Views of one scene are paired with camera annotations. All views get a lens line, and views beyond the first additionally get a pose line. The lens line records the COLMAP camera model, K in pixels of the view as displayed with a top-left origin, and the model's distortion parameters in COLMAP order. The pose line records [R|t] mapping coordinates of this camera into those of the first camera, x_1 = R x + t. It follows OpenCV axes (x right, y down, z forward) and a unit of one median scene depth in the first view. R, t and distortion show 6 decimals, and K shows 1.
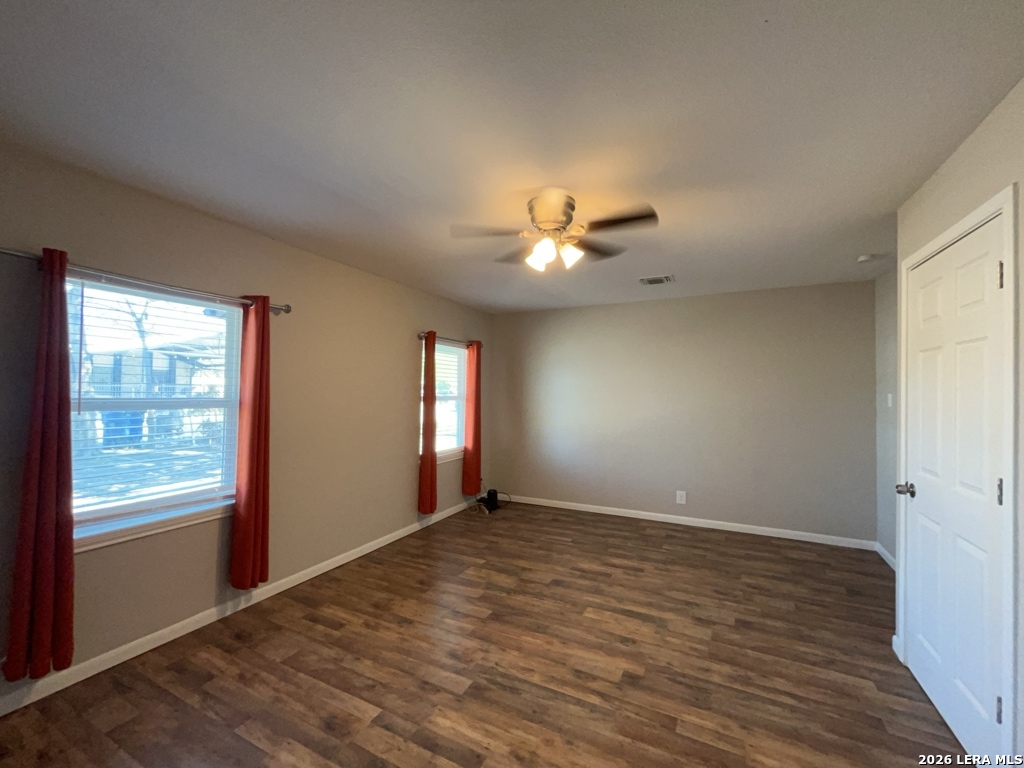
lens RADIAL K [[413.4, 0, 514.2], [0, 413.4, 384.8], [0, 0, 1]] dist [-0.002222, -0.000590]
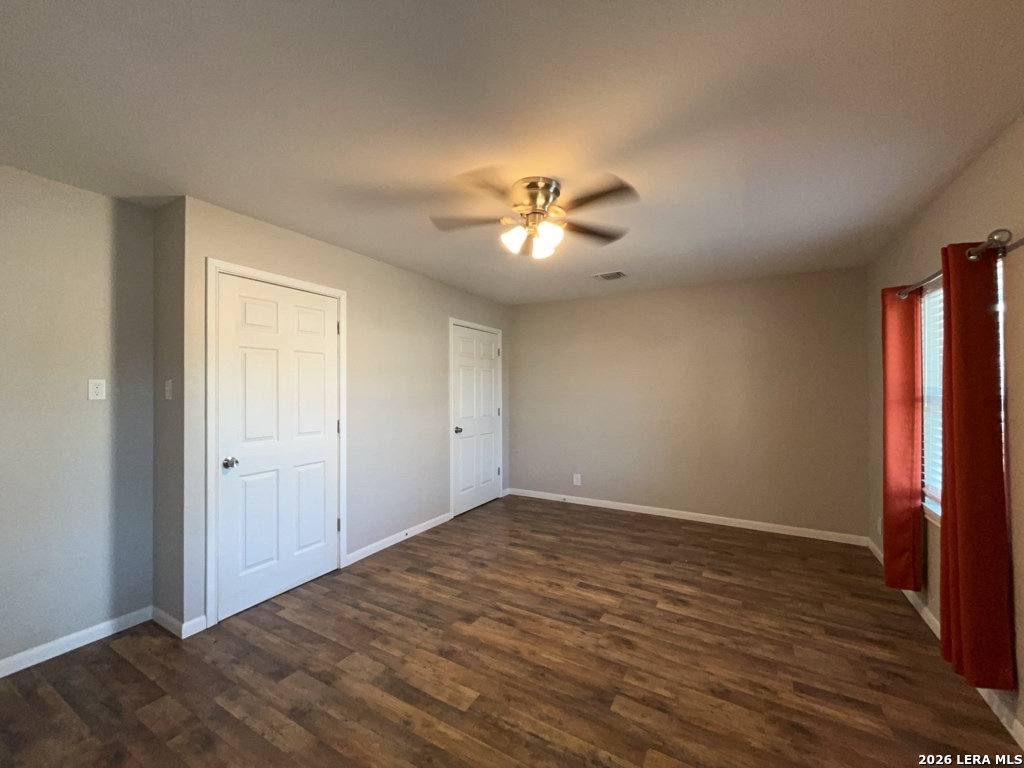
lens RADIAL K [[413.4, 0, 514.2], [0, 413.4, 384.8], [0, 0, 1]] dist [-0.002222, -0.000590]
pose [[-0.998944, -0.011901, 0.044370, 0.098982], [-0.012694, 0.999764, -0.017614, 0.043159], [-0.044150, -0.018159, -0.998860, 2.092424]]
